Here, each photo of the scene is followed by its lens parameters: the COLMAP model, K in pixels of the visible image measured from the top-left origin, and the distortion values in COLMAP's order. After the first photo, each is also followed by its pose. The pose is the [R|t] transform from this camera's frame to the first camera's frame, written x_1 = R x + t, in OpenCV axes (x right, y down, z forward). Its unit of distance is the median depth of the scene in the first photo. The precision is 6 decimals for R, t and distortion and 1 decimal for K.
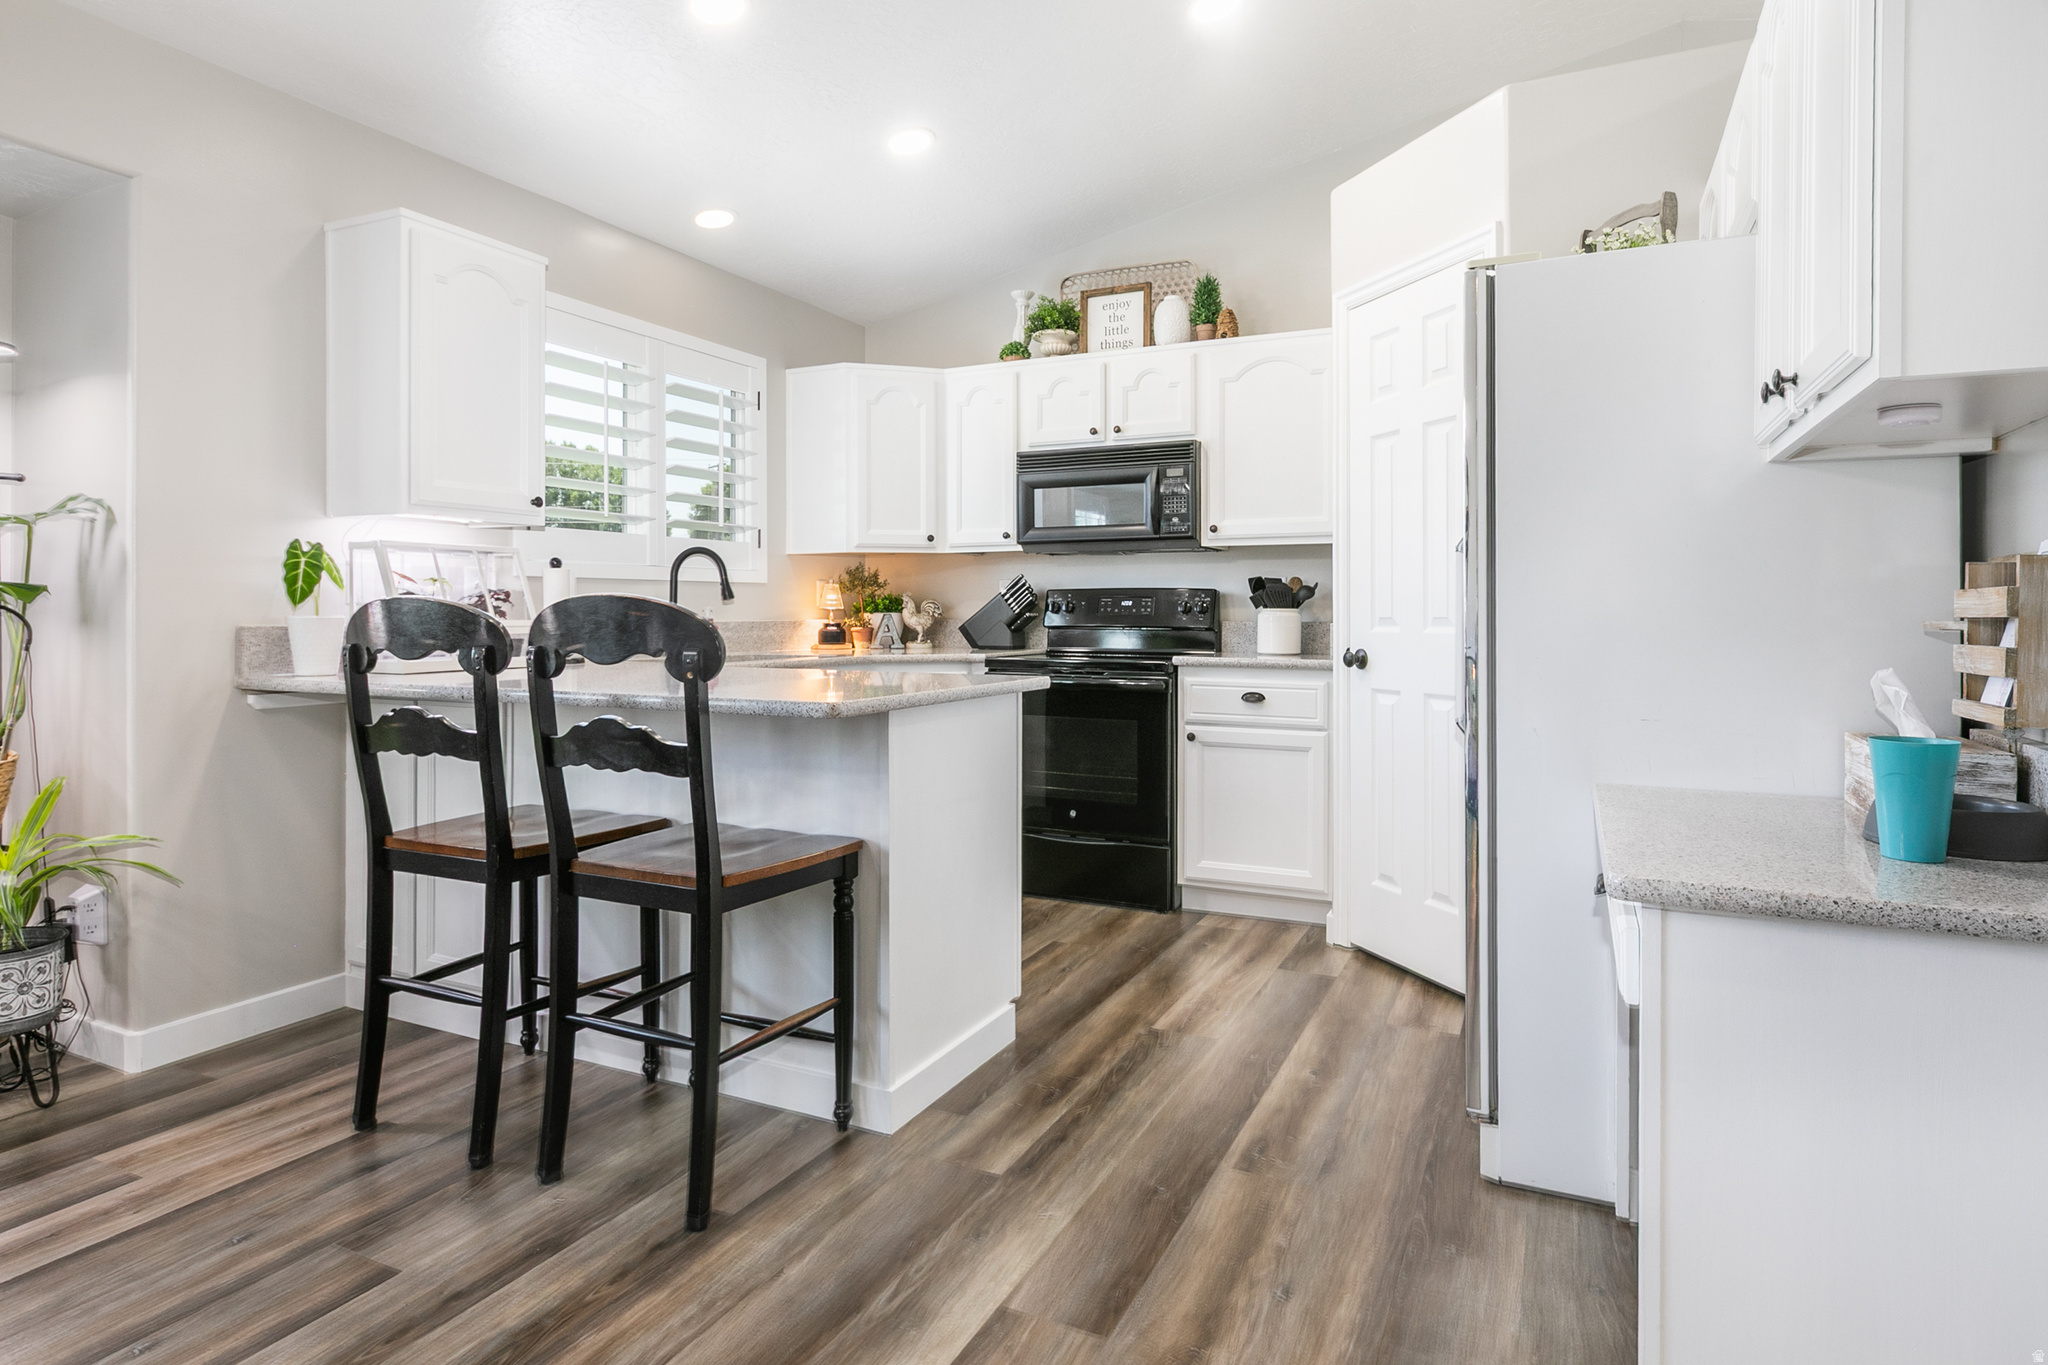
lens RADIAL K [[1120.8, 0, 1030.2], [0, 1120.8, 609.7], [0, 0, 1]] dist [0.000721, 0.000814]
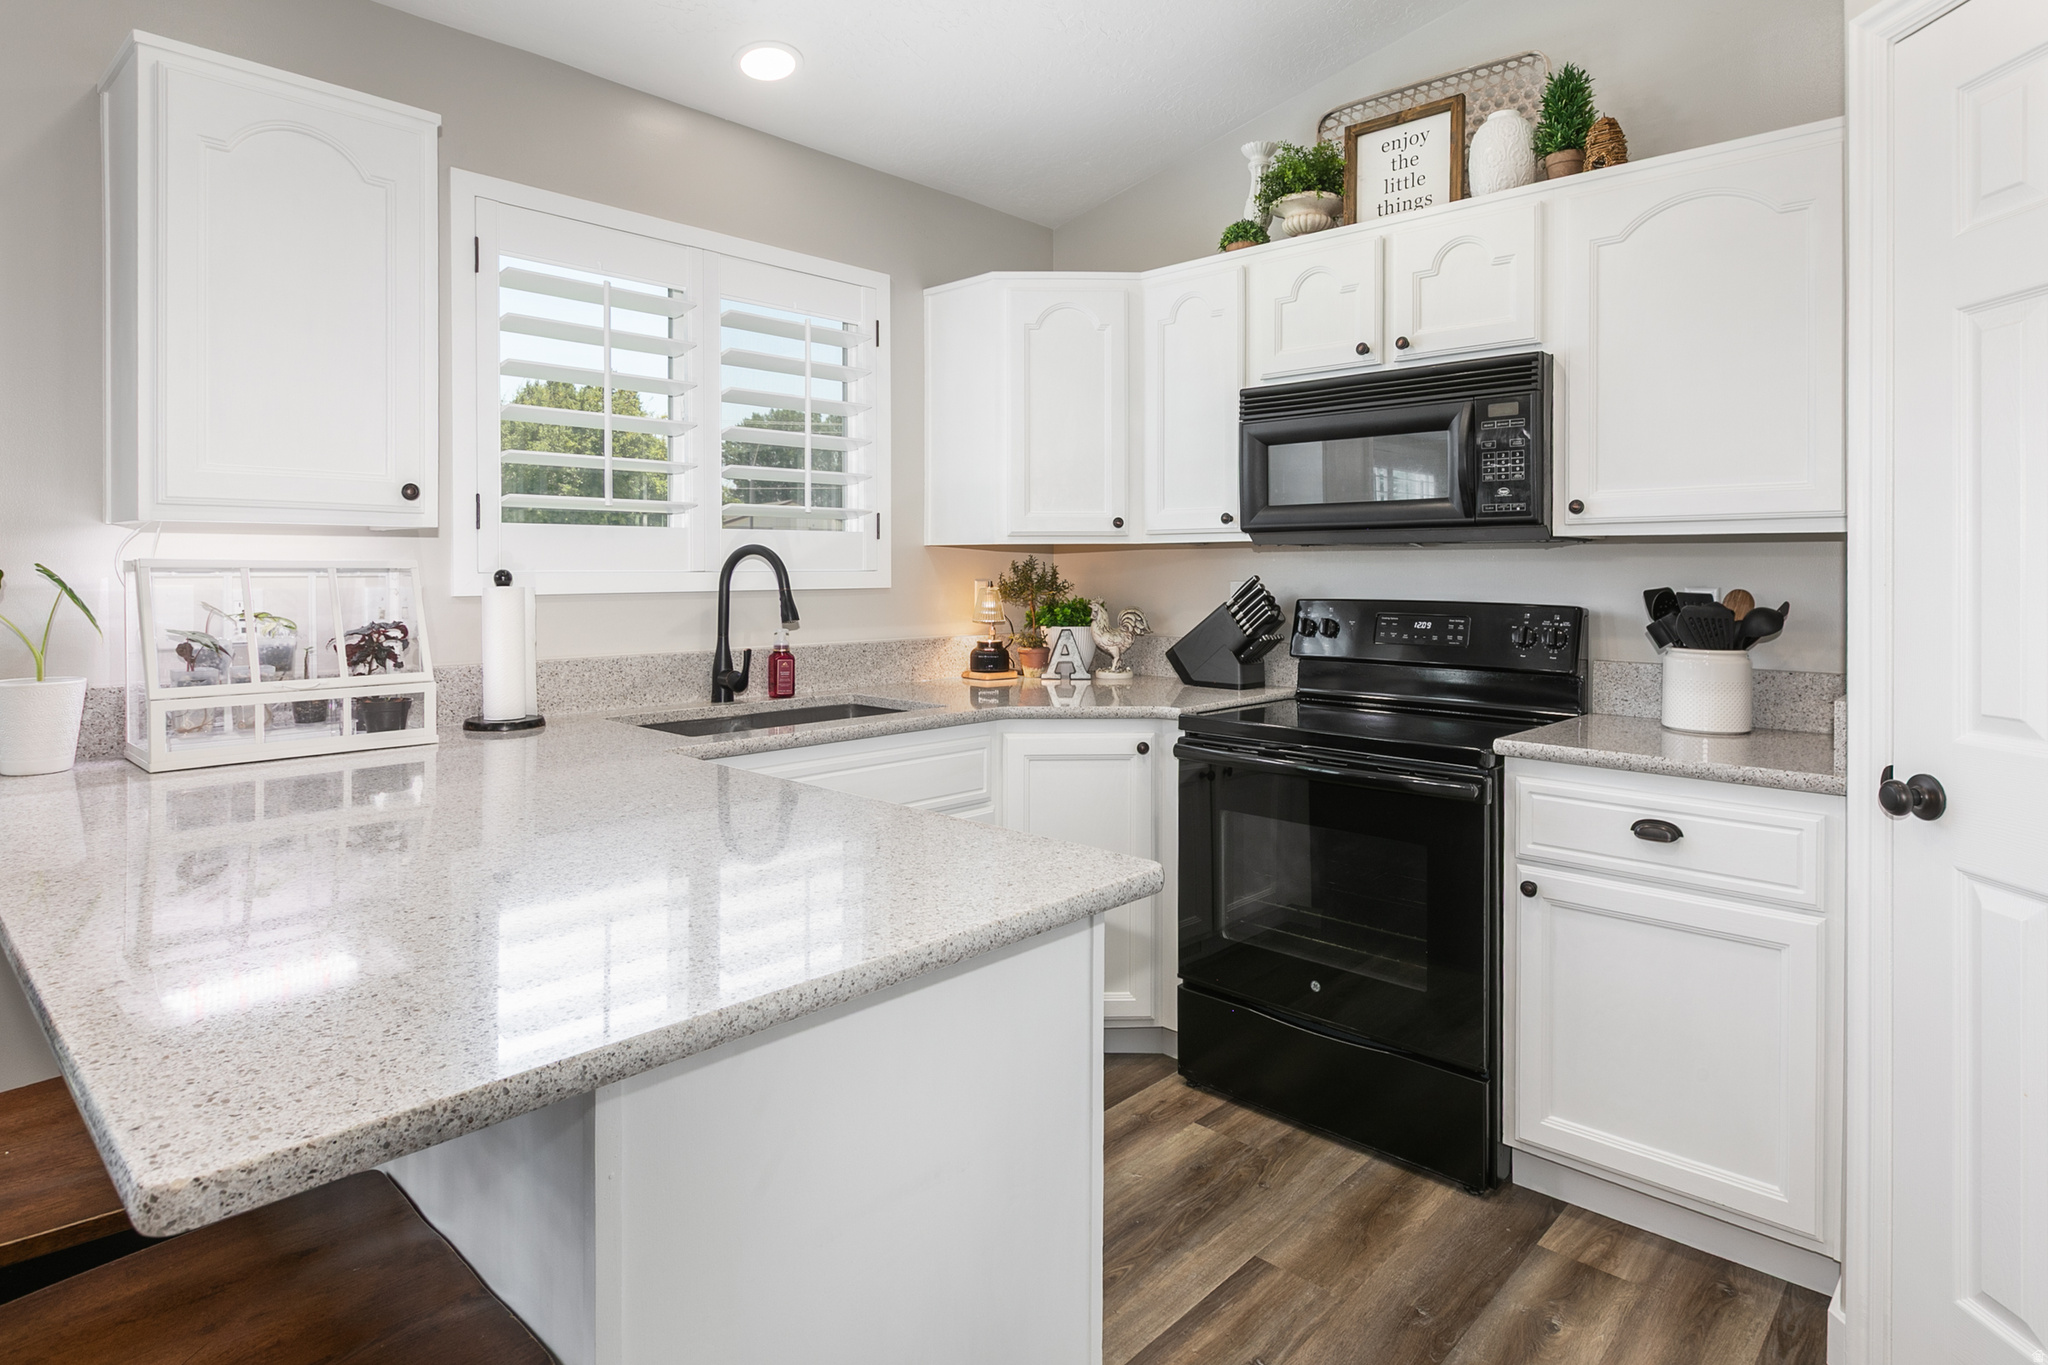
lens RADIAL K [[1119.7, 0, 1026.1], [0, 1119.7, 571.1], [0, 0, 1]] dist [0.003995, 0.000230]
pose [[0.954267, 0.002688, -0.298943, 0.067133], [-0.001763, 0.999993, 0.003365, -0.040591], [0.298950, -0.002685, 0.954265, 0.373496]]
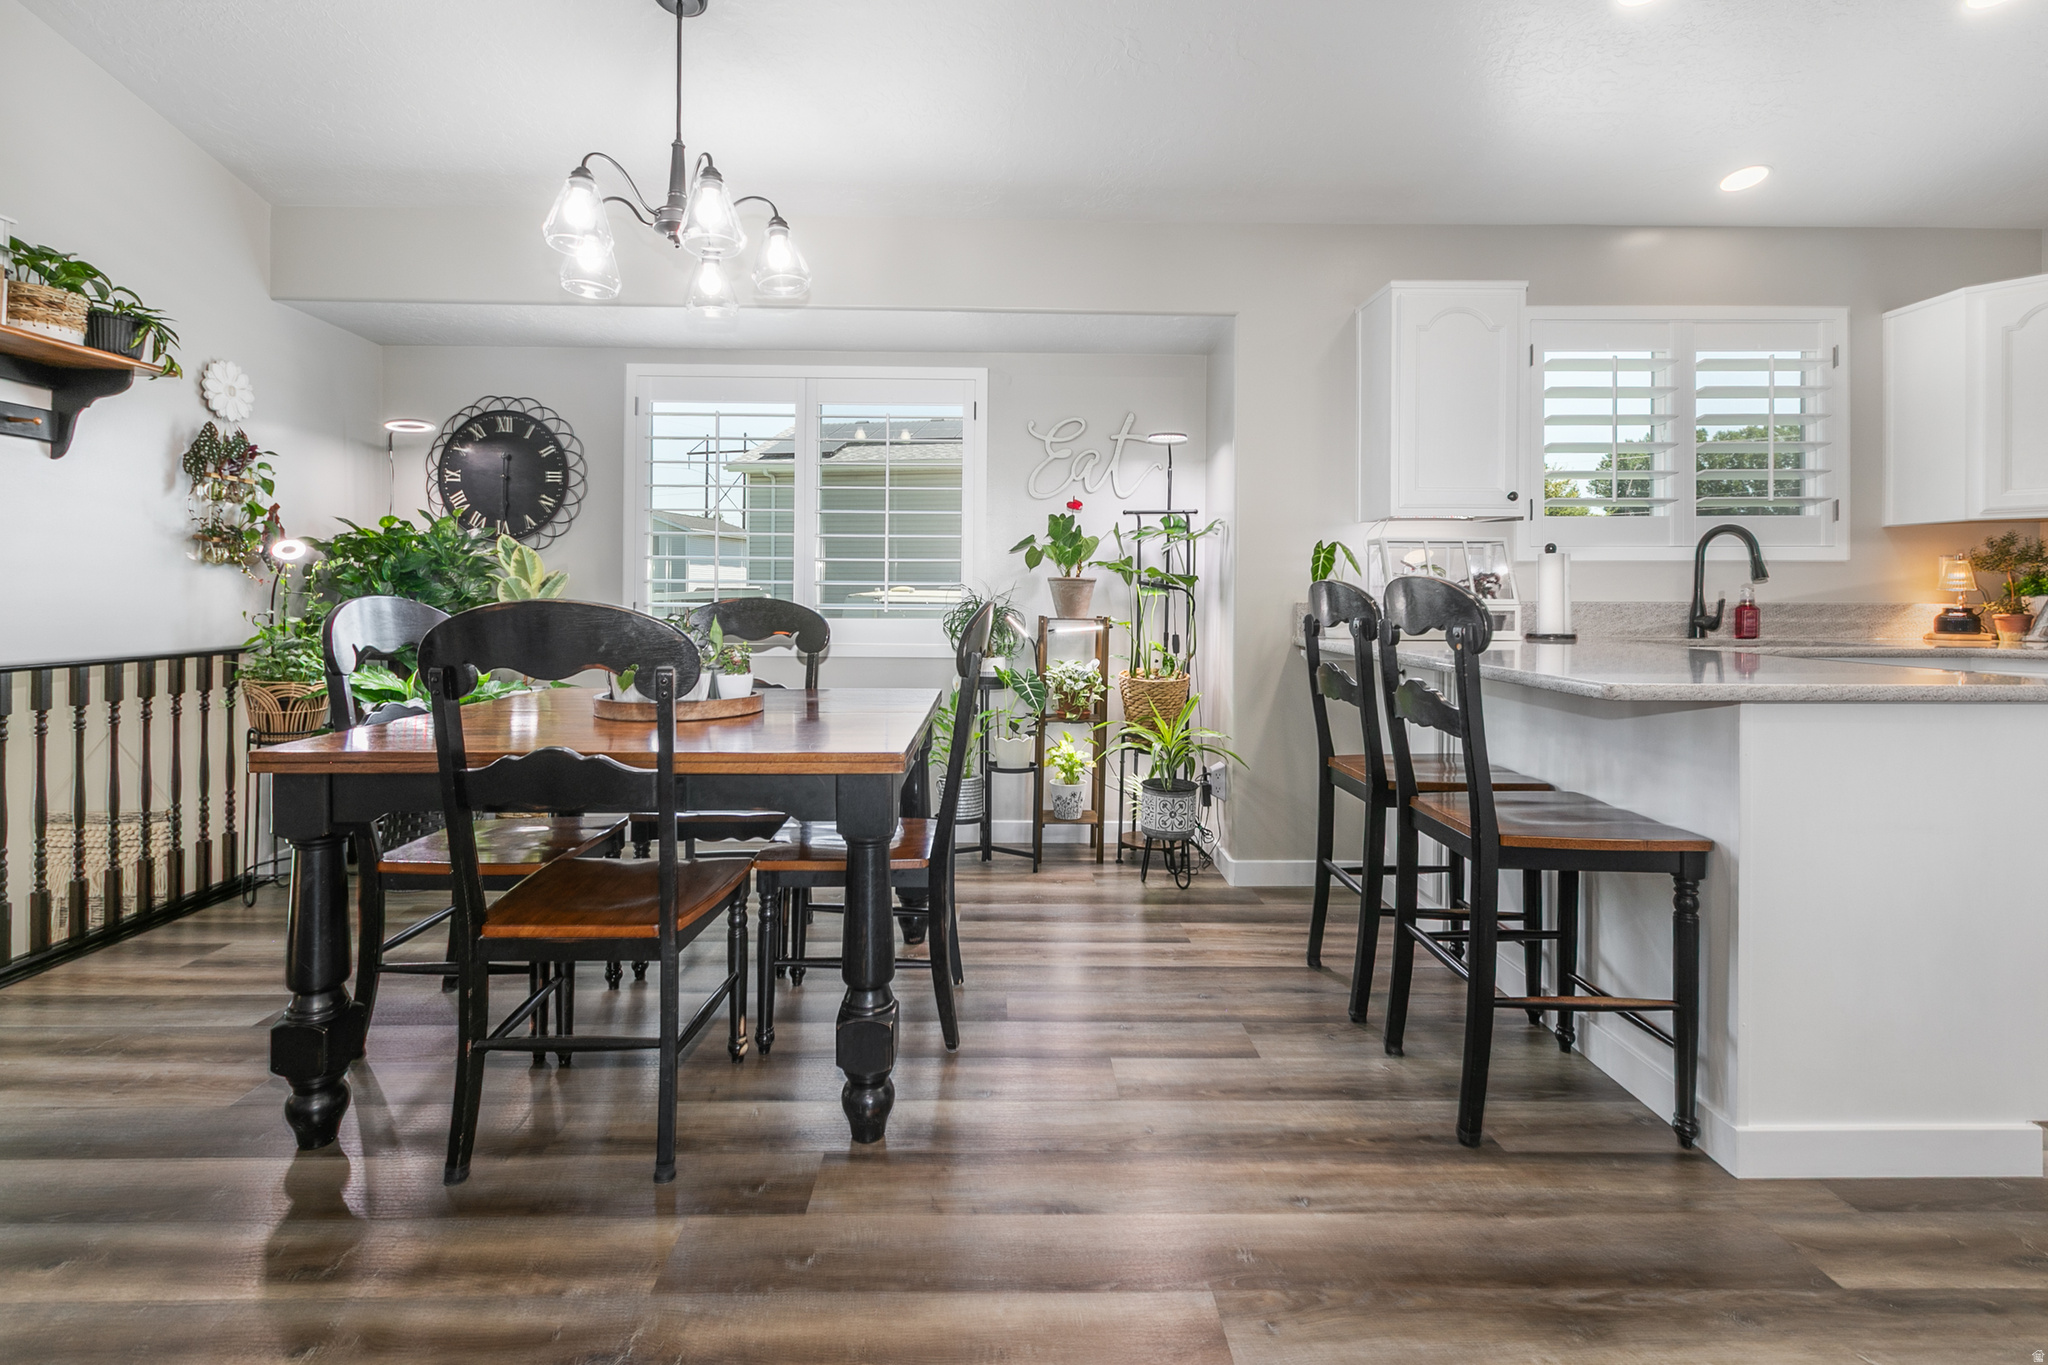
lens RADIAL K [[961.7, 0, 1020.2], [0, 961.7, 599.7], [0, 0, 1]] dist [-0.000465, -0.000788]
pose [[0.451505, 0.009192, -0.892221, 0.160865], [-0.002397, 0.999956, 0.009089, 0.001744], [0.892265, -0.001965, 0.451507, 0.079843]]
